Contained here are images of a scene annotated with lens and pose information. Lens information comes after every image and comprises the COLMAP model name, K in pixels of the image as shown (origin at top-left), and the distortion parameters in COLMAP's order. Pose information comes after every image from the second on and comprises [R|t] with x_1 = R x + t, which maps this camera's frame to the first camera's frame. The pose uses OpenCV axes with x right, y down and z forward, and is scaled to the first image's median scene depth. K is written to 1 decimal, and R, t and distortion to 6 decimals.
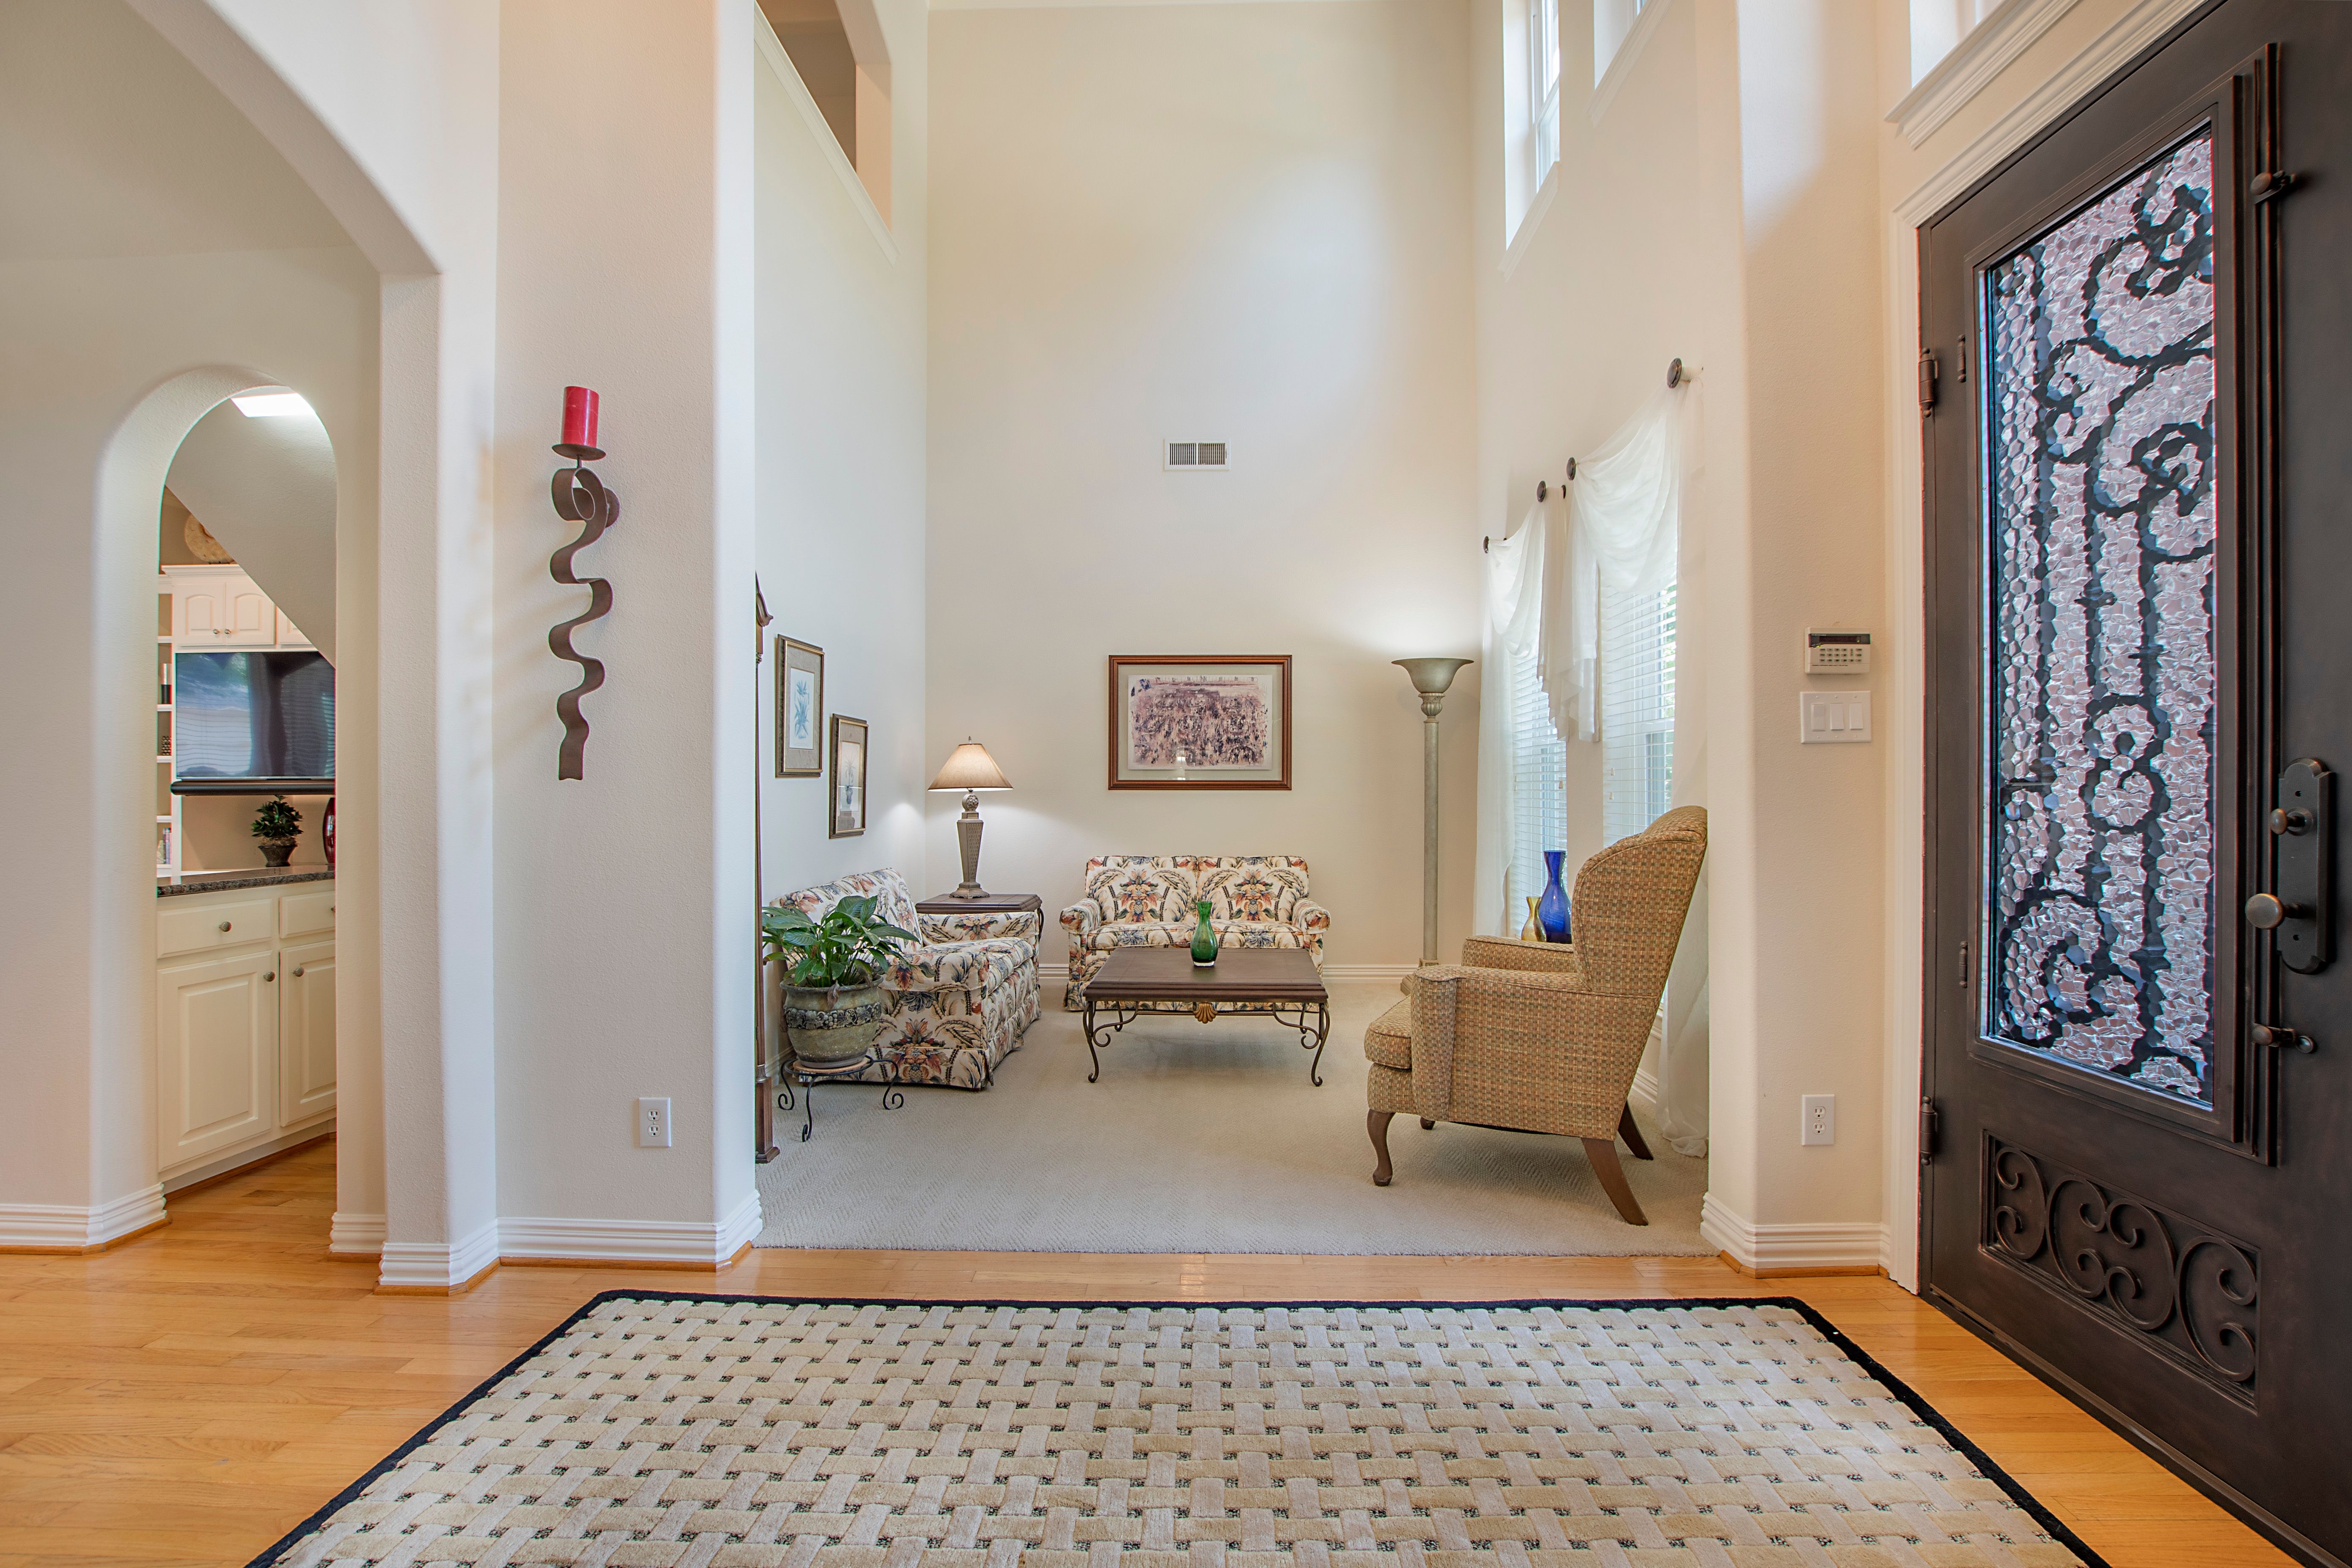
lens RADIAL K [[1033.8, 0, 1178.0], [0, 1033.8, 781.2], [0, 0, 1]] dist [-0.023215, -0.000975]
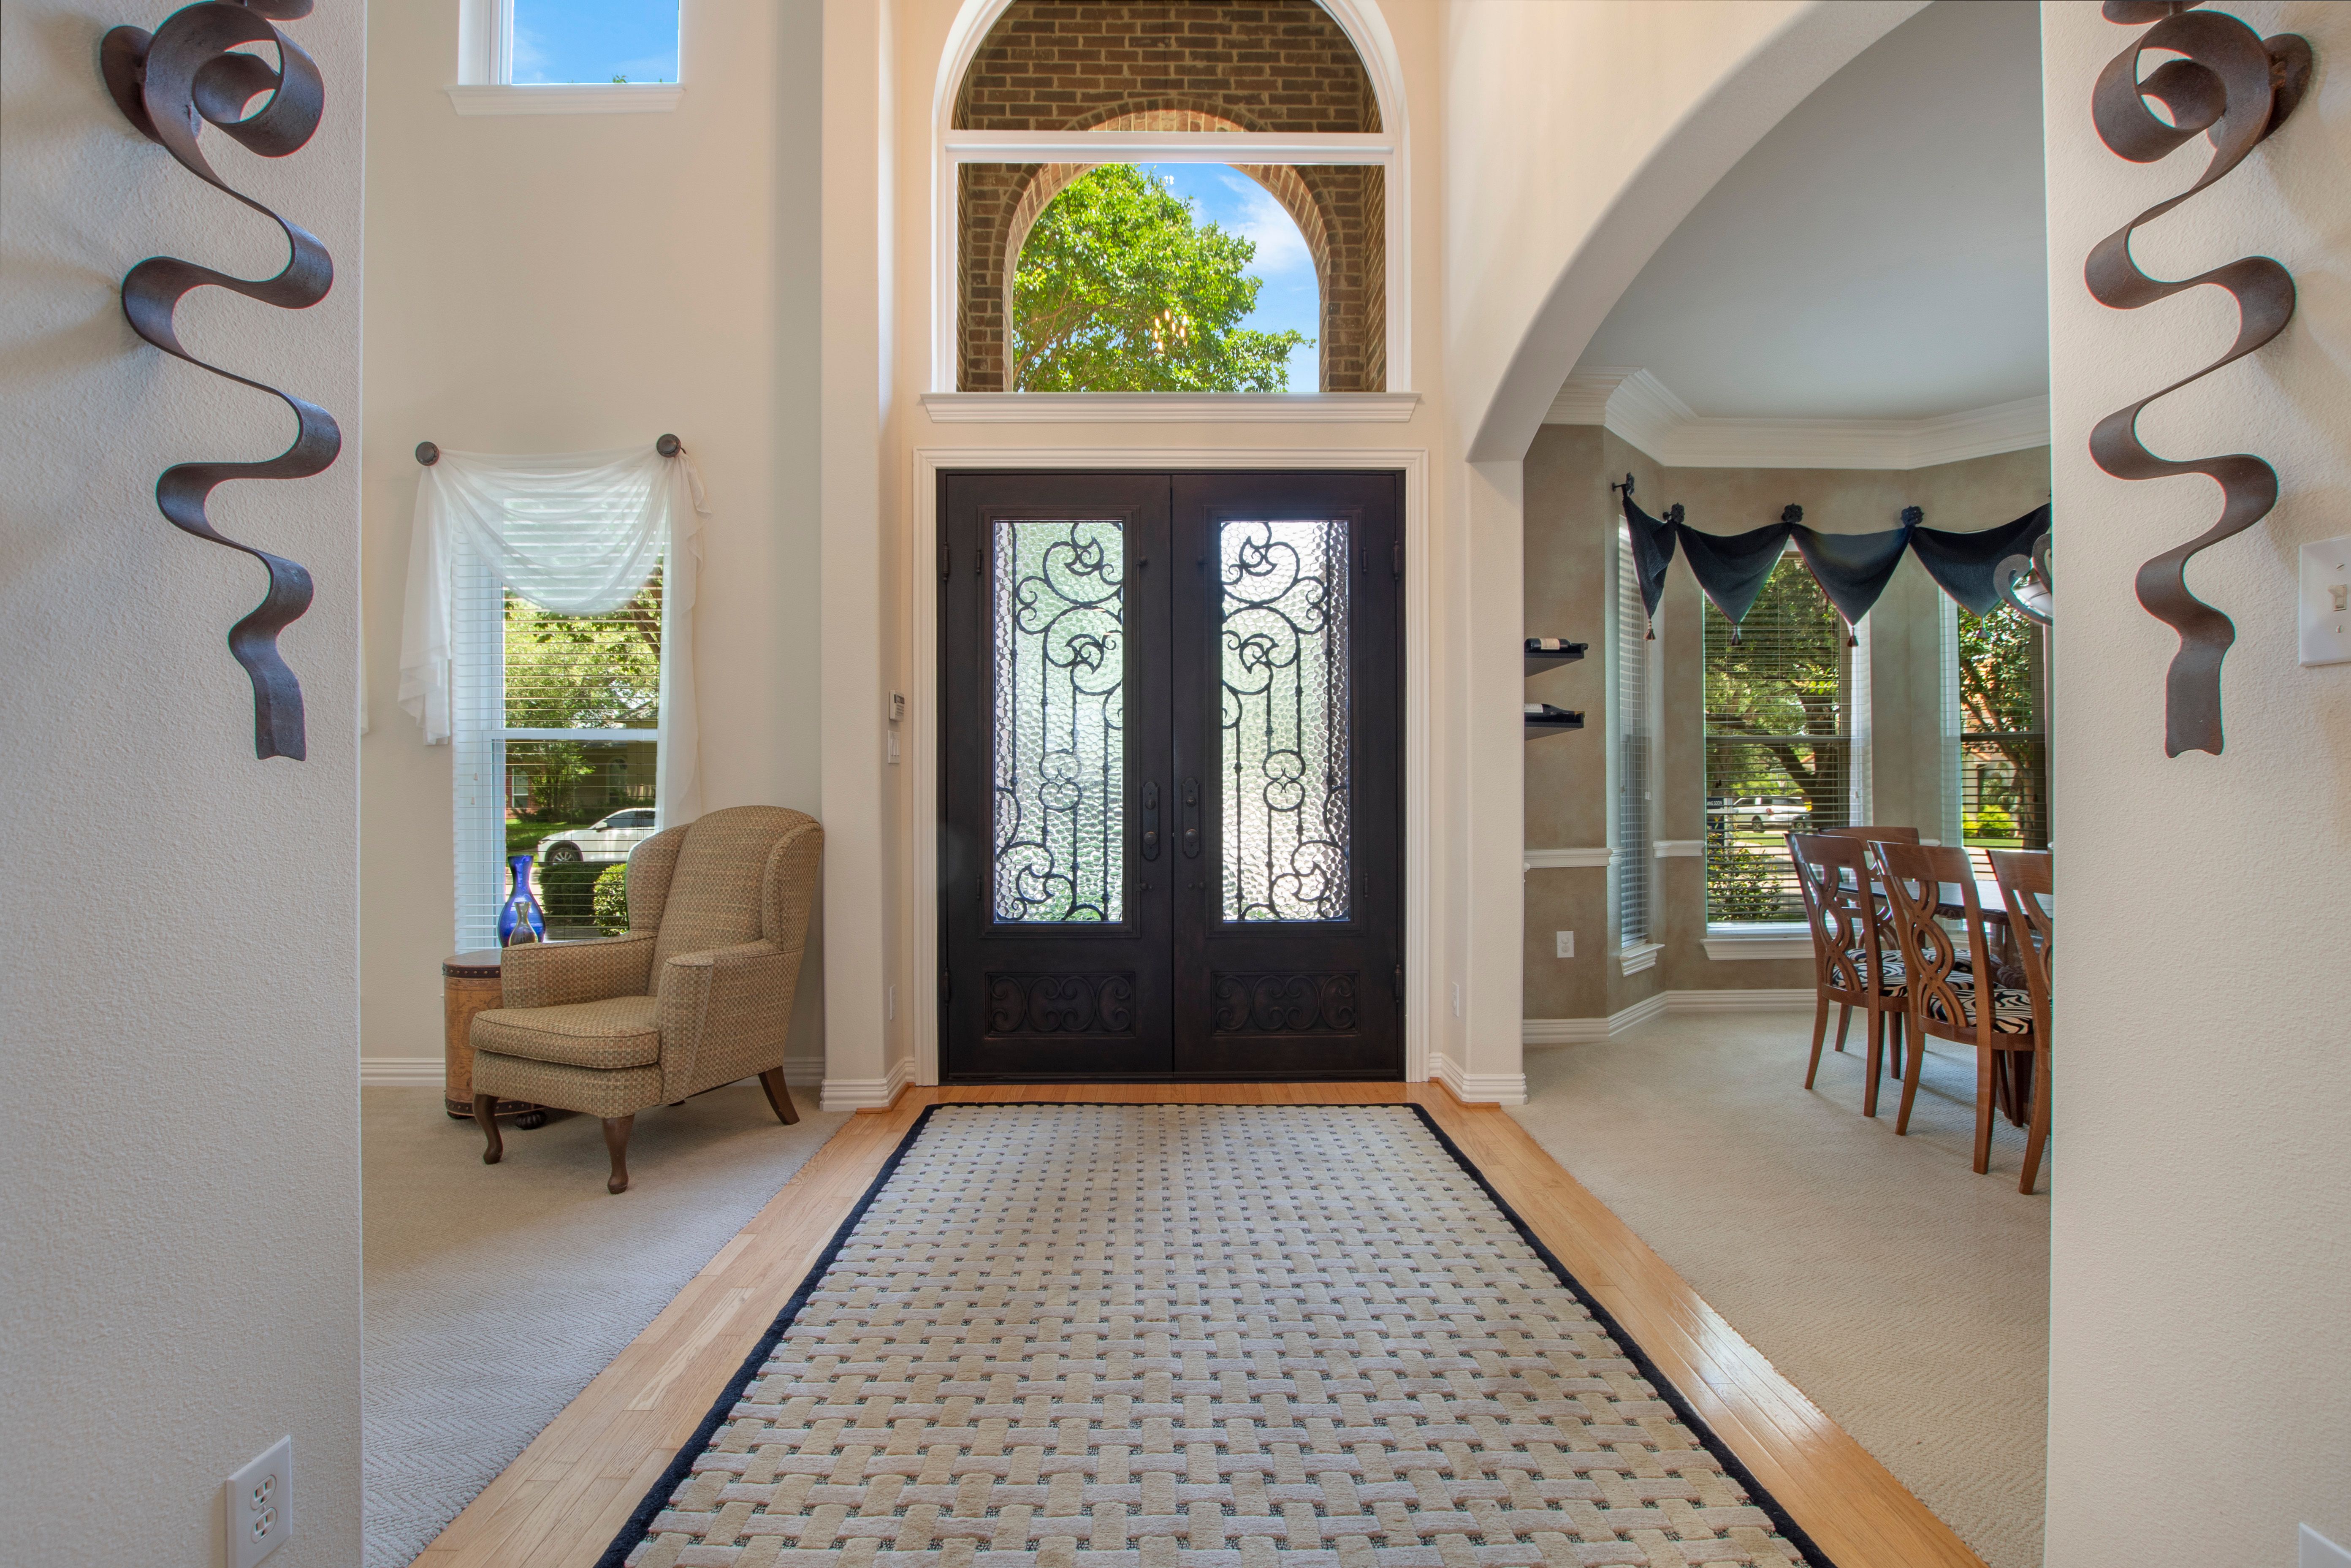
lens RADIAL K [[1033.4, 0, 1188.7], [0, 1033.4, 786.8], [0, 0, 1]] dist [-0.023215, -0.000975]
pose [[-0.042509, 0.009123, 0.999054, -1.289665], [0.002488, 0.999956, -0.009026, 0.017931], [-0.999093, 0.002102, -0.042530, 0.795761]]
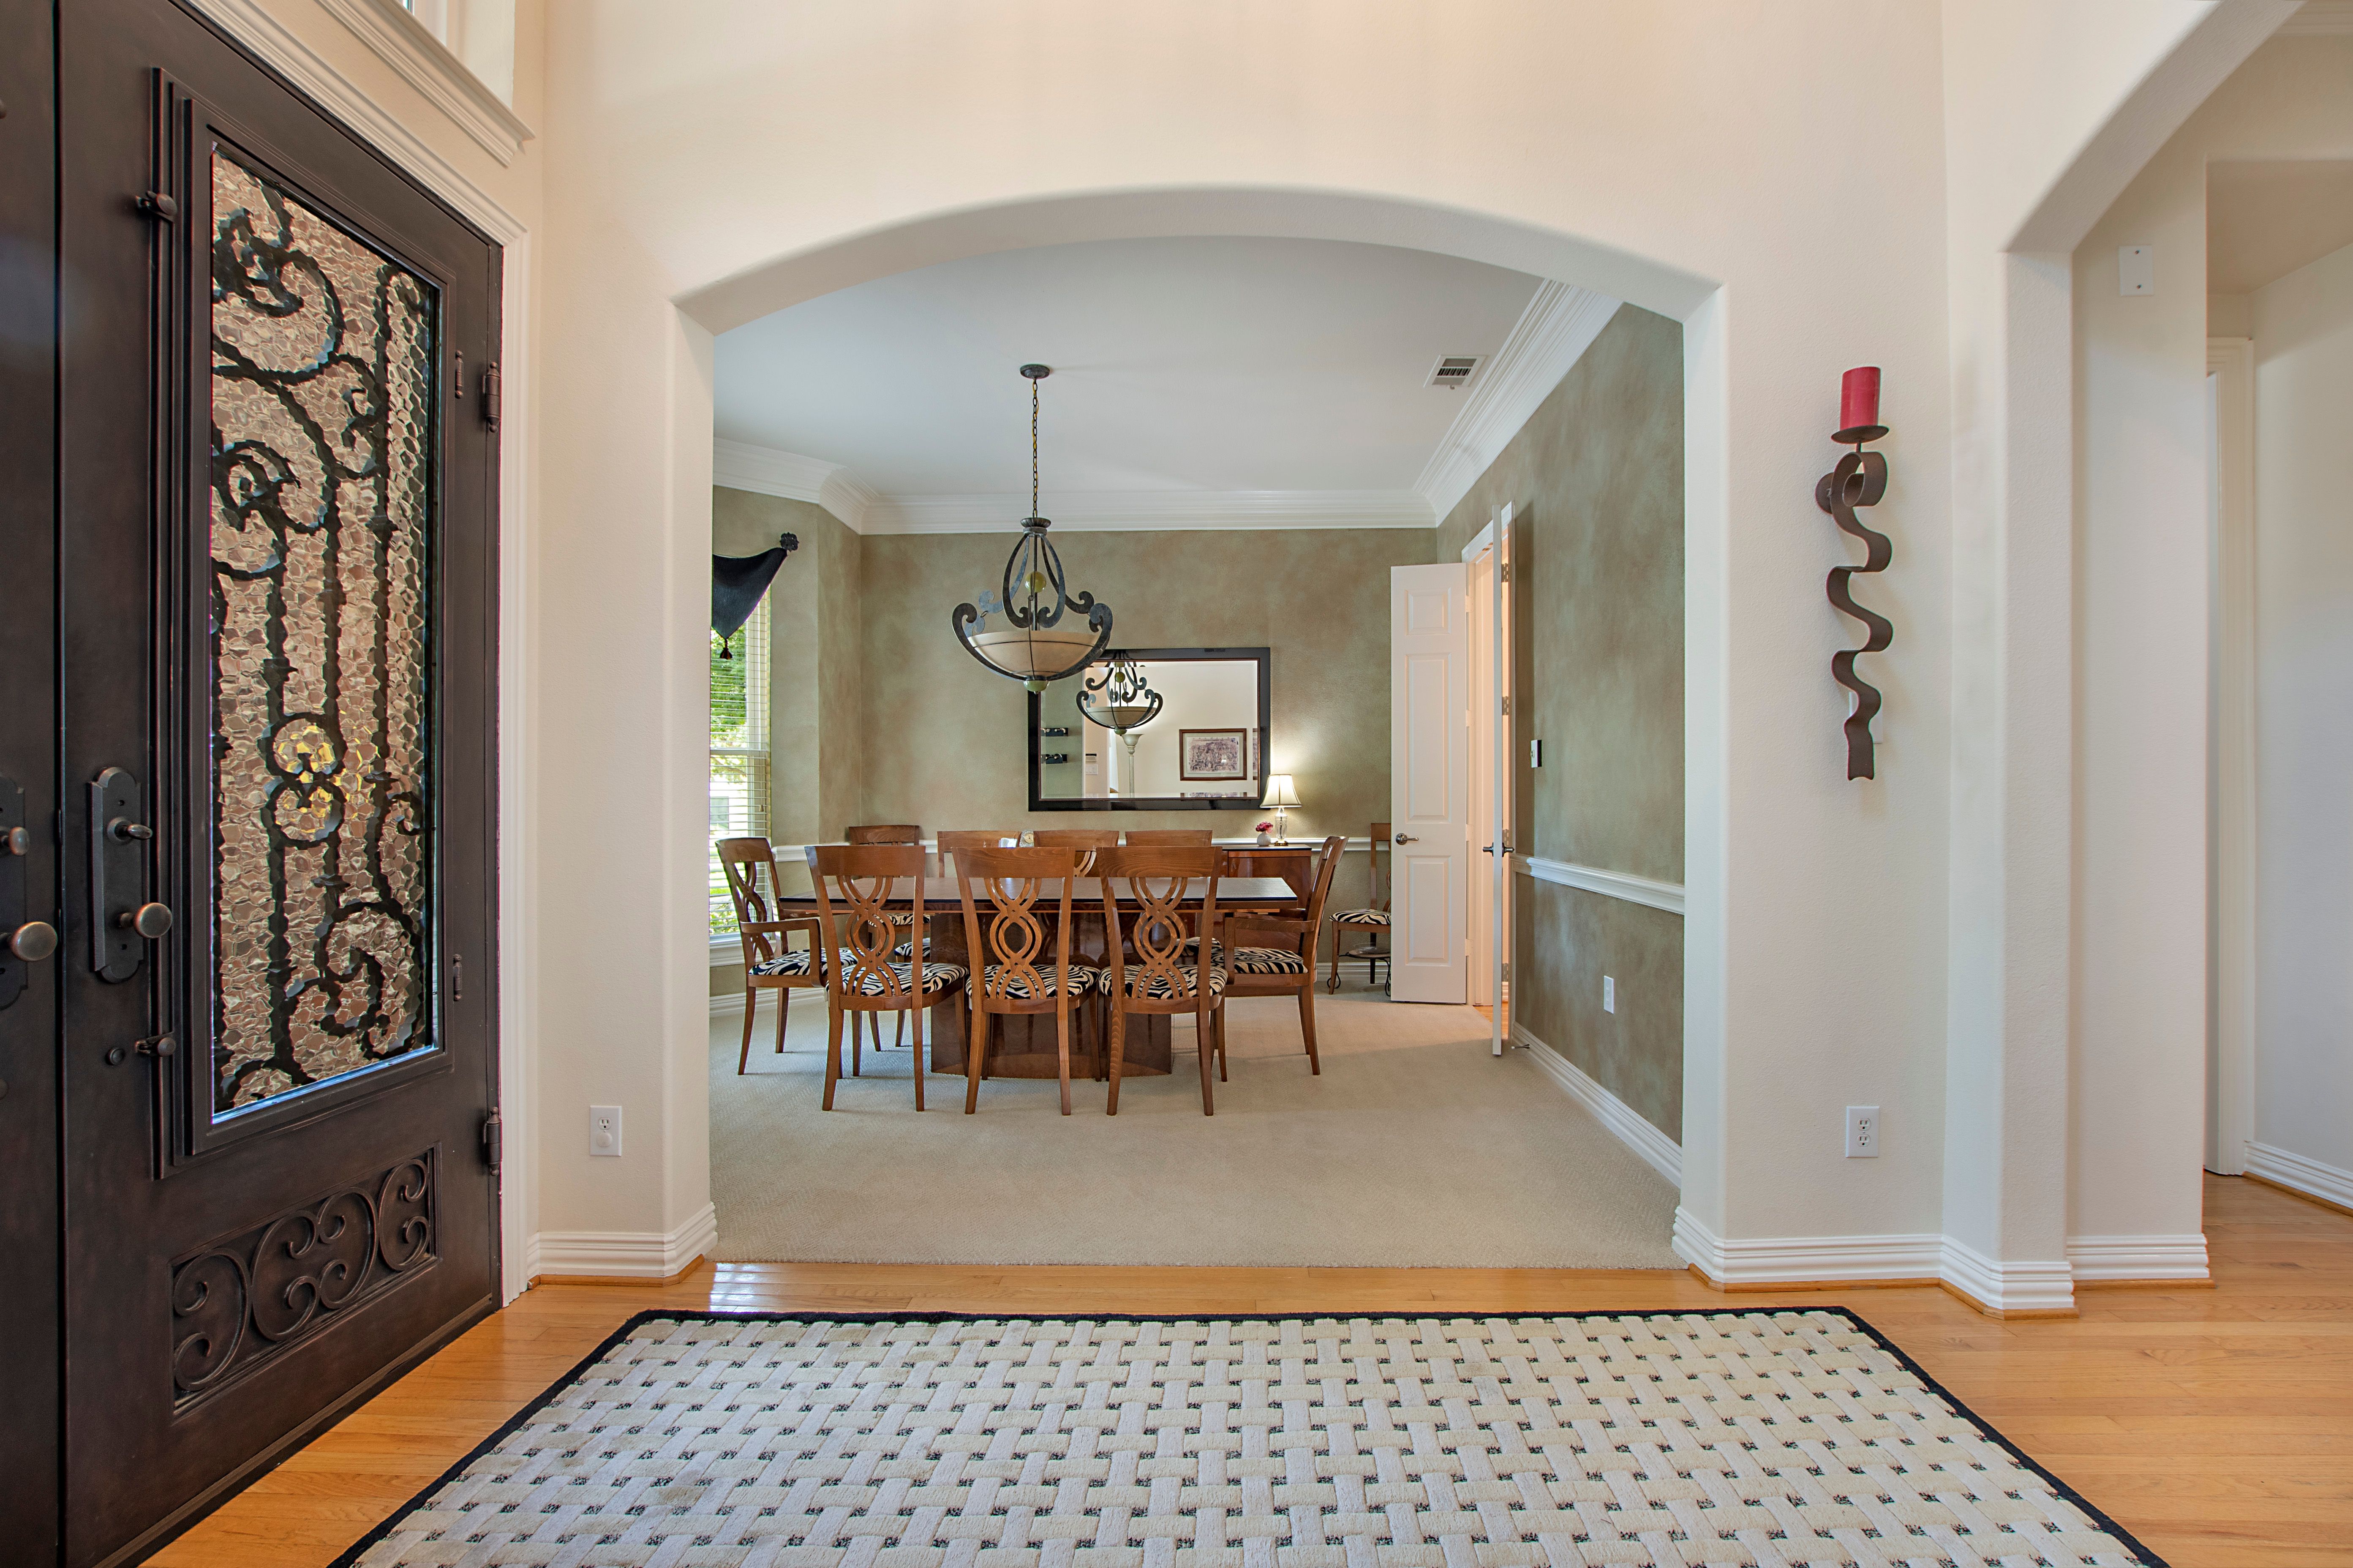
lens RADIAL K [[1034.2, 0, 1186.4], [0, 1034.2, 803.9], [0, 0, 1]] dist [-0.023215, -0.000975]
pose [[-0.999845, 0.010081, 0.014431, -0.007560], [0.010139, 0.999941, 0.003966, 0.012744], [-0.014390, 0.004112, -0.999888, 1.459815]]
